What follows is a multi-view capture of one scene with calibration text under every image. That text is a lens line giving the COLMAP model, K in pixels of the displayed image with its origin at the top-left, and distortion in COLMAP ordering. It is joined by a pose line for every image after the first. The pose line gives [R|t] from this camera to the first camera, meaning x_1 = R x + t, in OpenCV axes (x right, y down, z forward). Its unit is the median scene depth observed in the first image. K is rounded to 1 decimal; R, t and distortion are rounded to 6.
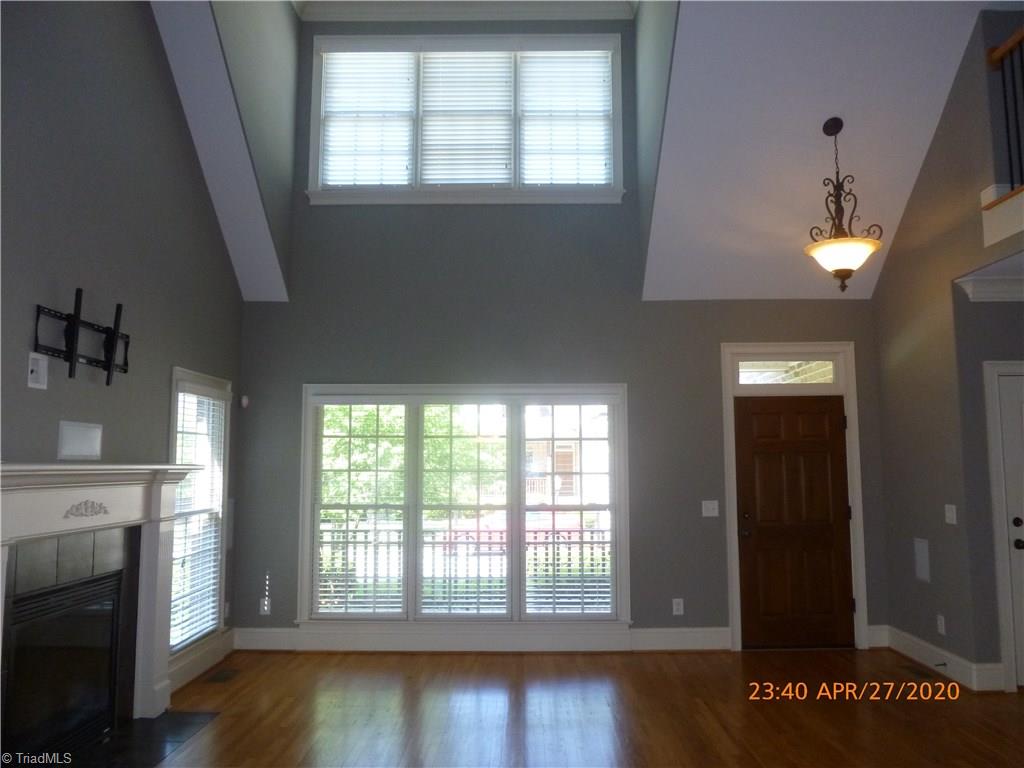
lens RADIAL K [[782.1, 0, 514.1], [0, 782.1, 387.2], [0, 0, 1]] dist [-0.038102, 0.031386]
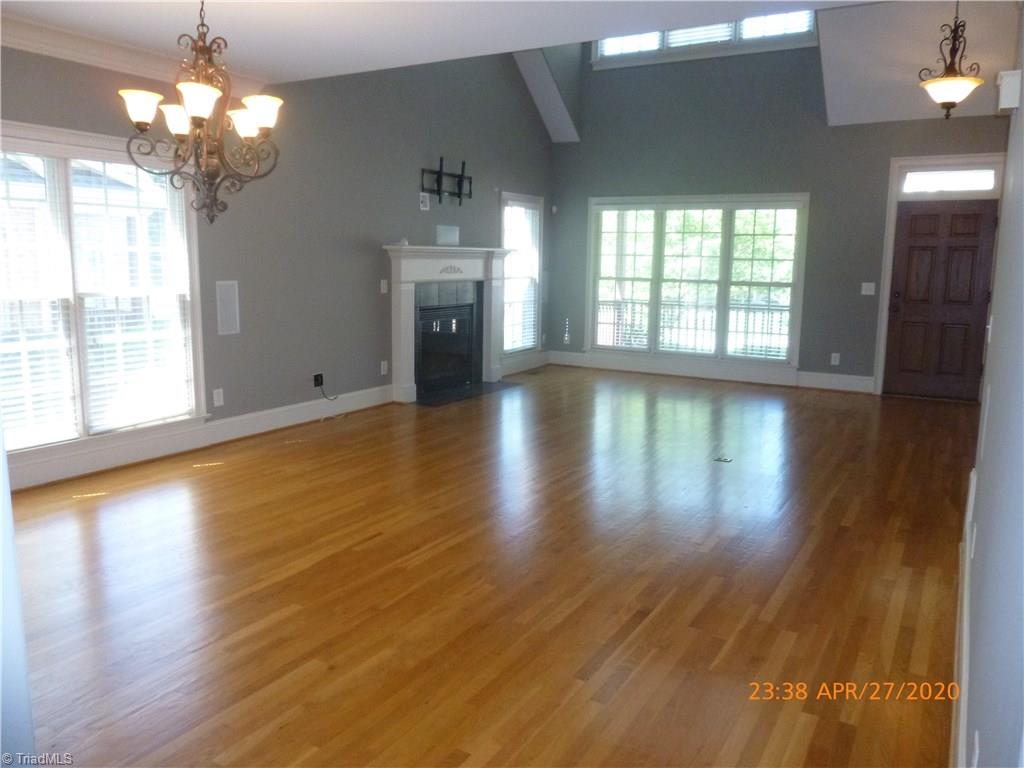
lens RADIAL K [[782.1, 0, 519.0], [0, 782.1, 384.1], [0, 0, 1]] dist [-0.038102, 0.031386]
pose [[0.866527, 0.096317, -0.489750, 0.473048], [0.032006, 0.968463, 0.247093, -0.038117], [0.498104, -0.229787, 0.836116, -0.513286]]
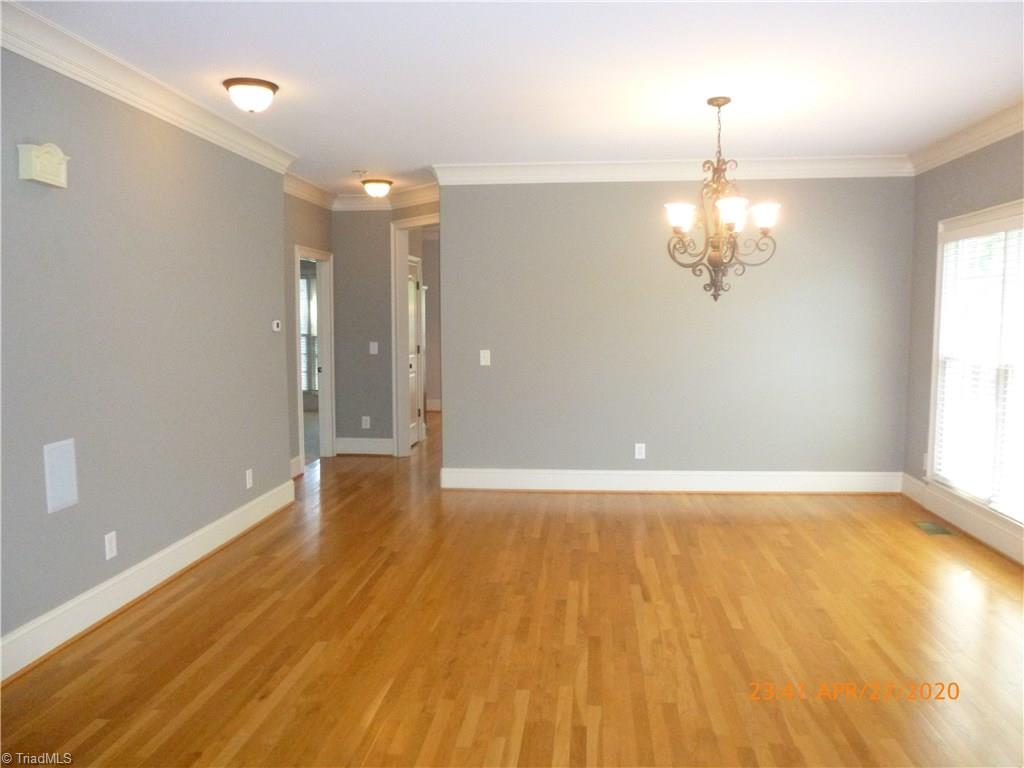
lens RADIAL K [[782.1, 0, 514.3], [0, 782.1, 386.0], [0, 0, 1]] dist [-0.038102, 0.031386]
pose [[-0.996098, -0.001464, 0.088247, -0.336005], [-0.002538, 0.999924, -0.012067, 0.204983], [-0.088223, -0.012243, -0.996026, 2.041950]]
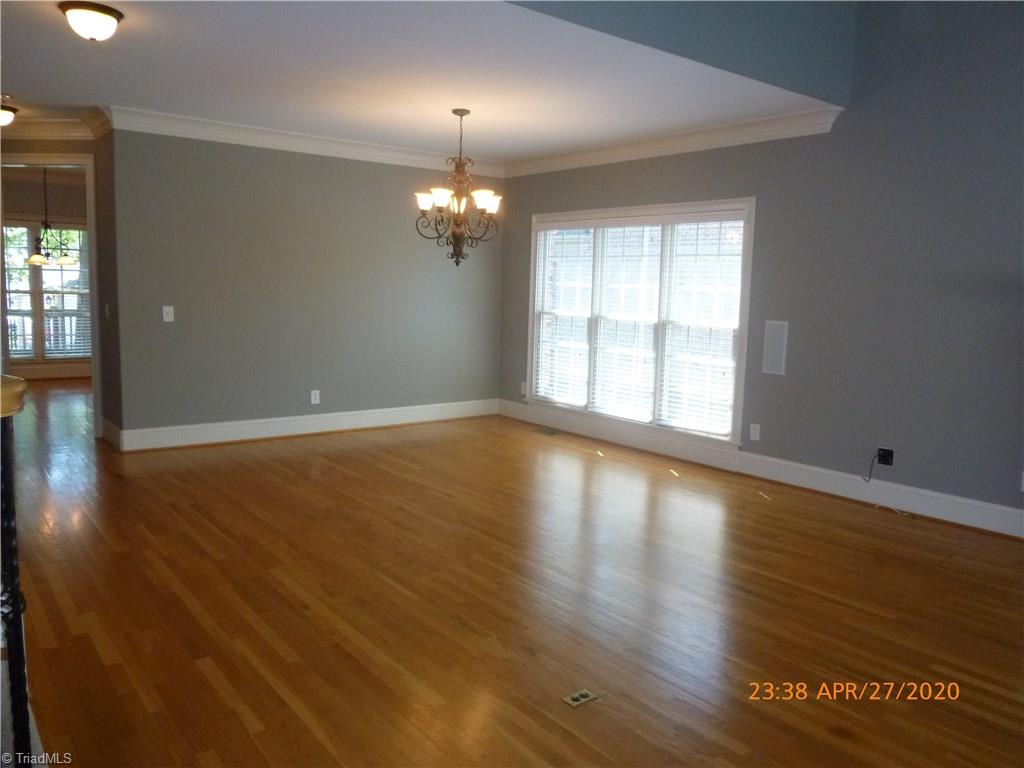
lens RADIAL K [[782.1, 0, 515.5], [0, 782.1, 379.6], [0, 0, 1]] dist [-0.038102, 0.031386]
pose [[-0.786569, 0.053711, -0.615162, 0.600320], [0.037681, 0.998528, 0.039003, 0.236491], [0.616352, 0.007499, -0.787435, 2.151058]]
